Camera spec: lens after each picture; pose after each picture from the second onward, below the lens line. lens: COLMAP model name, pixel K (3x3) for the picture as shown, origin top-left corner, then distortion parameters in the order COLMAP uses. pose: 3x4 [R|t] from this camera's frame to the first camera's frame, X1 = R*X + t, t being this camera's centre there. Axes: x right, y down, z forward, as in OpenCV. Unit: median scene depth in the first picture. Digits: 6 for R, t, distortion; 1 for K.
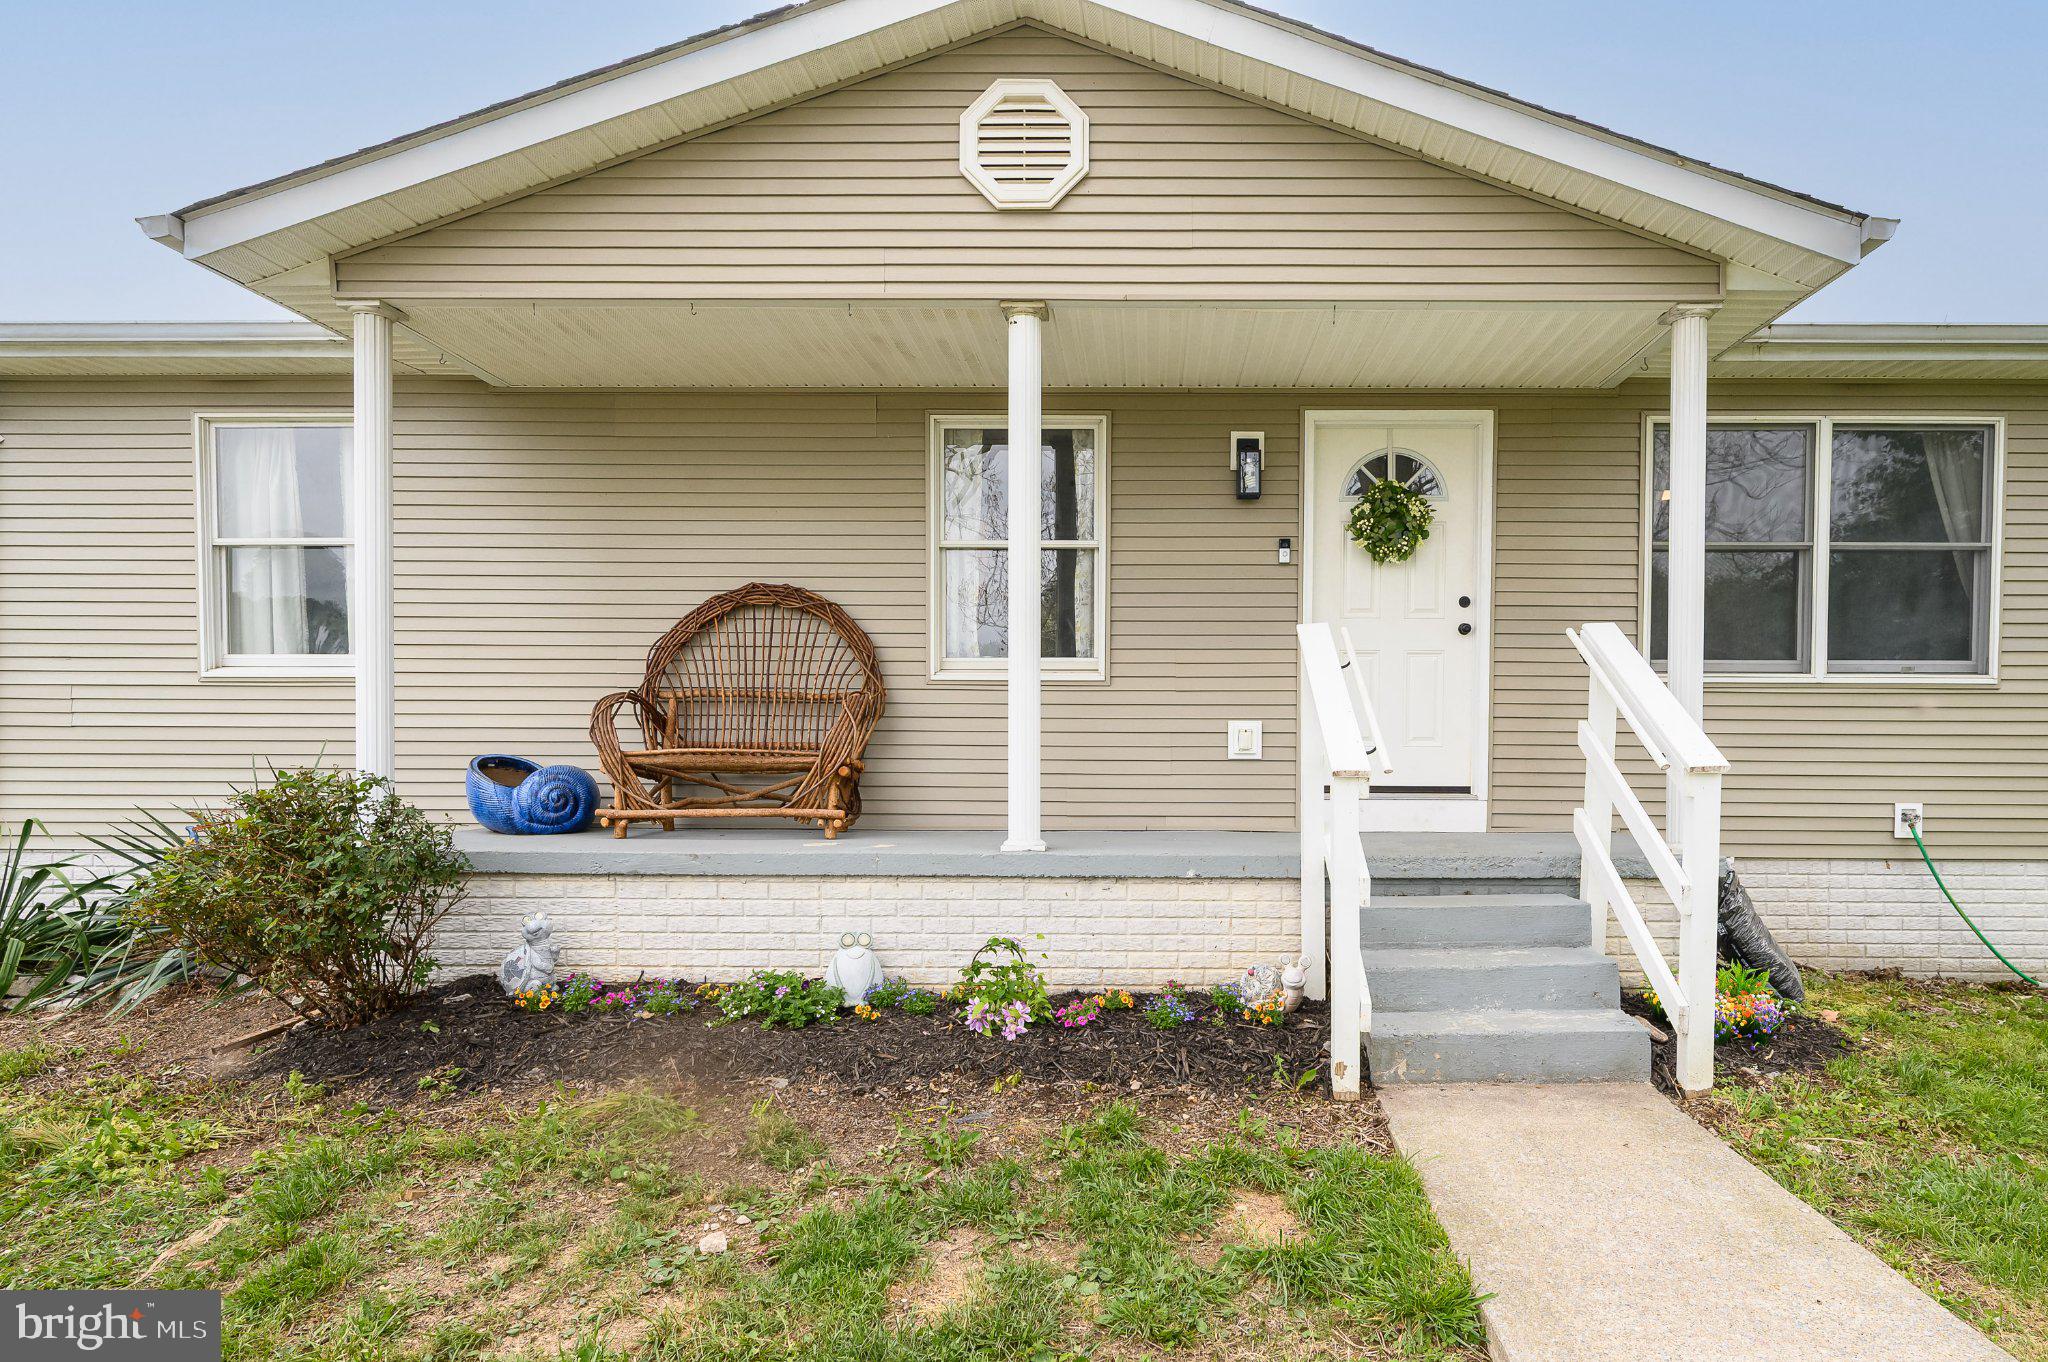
lens RADIAL K [[1139.2, 0, 1144.7], [0, 1139.2, 758.6], [0, 0, 1]] dist [-0.000269, 0.000308]
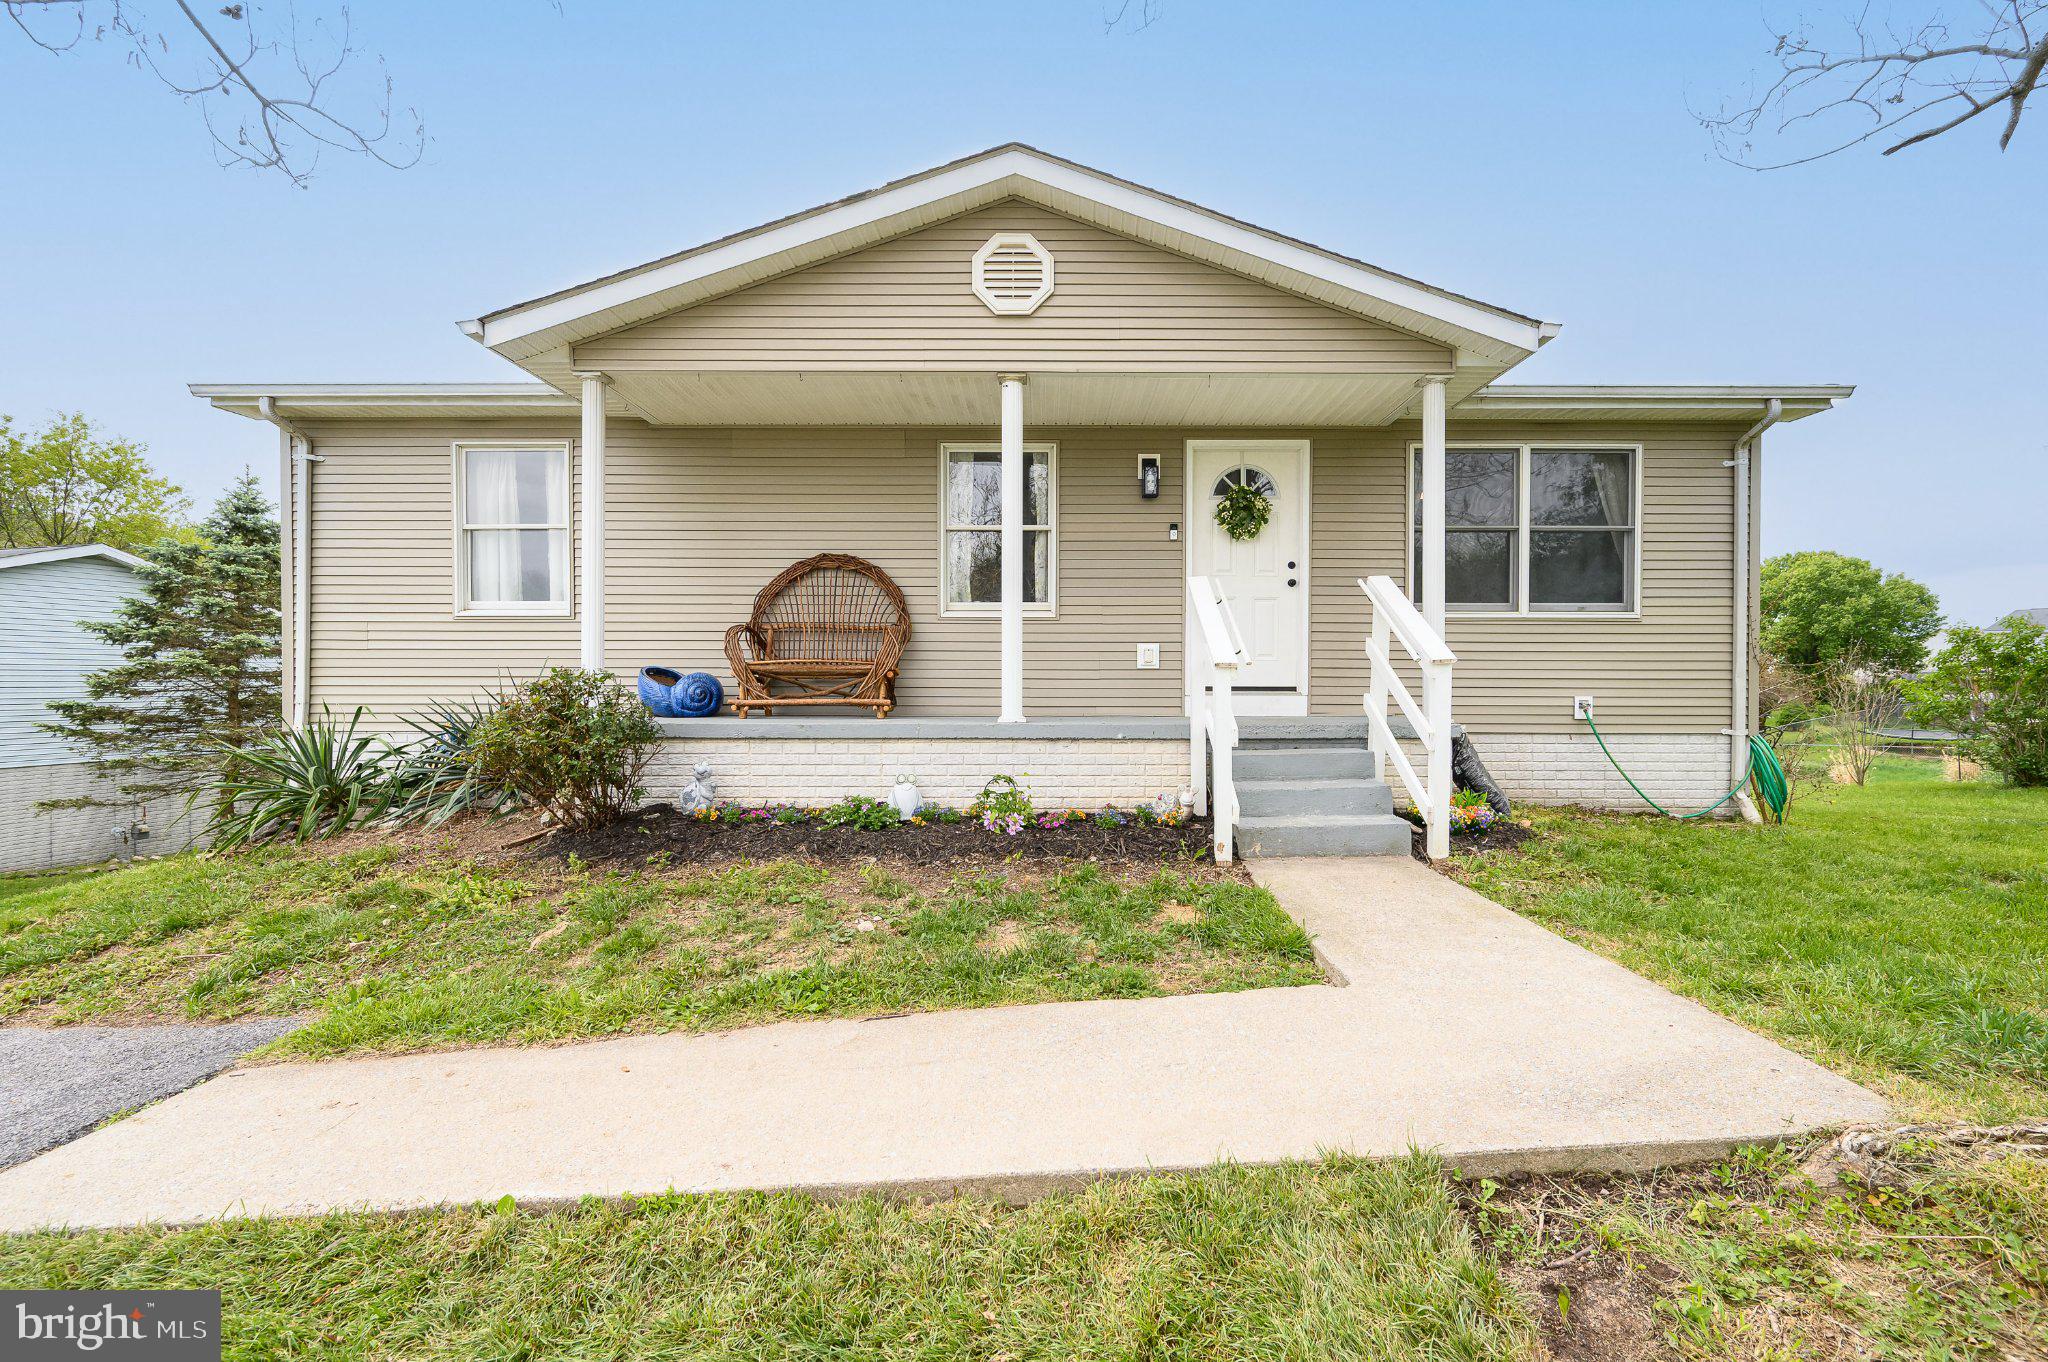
lens RADIAL K [[868.3, 0, 1052.3], [0, 868.3, 680.7], [0, 0, 1]] dist [0.000599, 0.000042]
pose [[0.999947, -0.002676, 0.009919, -0.062488], [0.002858, 0.999828, -0.018331, 0.045246], [-0.009869, 0.018358, 0.999783, -0.187754]]
